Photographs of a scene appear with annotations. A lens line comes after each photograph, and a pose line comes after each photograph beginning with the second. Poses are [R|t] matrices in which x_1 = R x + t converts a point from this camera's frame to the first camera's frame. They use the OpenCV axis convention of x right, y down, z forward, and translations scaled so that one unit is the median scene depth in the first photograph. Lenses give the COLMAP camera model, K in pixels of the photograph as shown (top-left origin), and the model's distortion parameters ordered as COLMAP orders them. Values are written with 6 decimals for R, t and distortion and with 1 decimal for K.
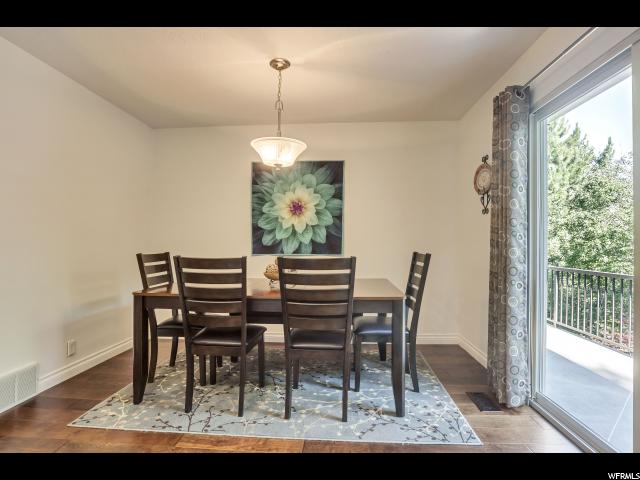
lens RADIAL K [[328.4, 0, 320.8], [0, 328.4, 224.2], [0, 0, 1]] dist [-0.055311, -0.000453]
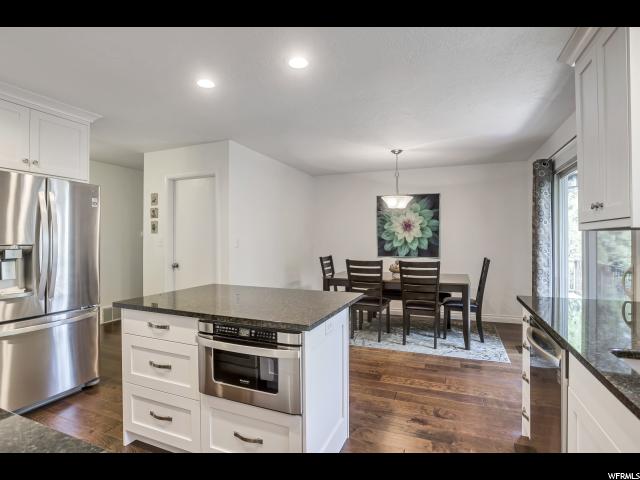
lens RADIAL K [[328.4, 0, 320.8], [0, 328.4, 224.2], [0, 0, 1]] dist [-0.055311, -0.000453]
pose [[0.948139, -0.012994, -0.317589, 0.038493], [0.017462, 0.999784, 0.011227, -0.113678], [0.317375, -0.016191, 0.948162, -0.762438]]
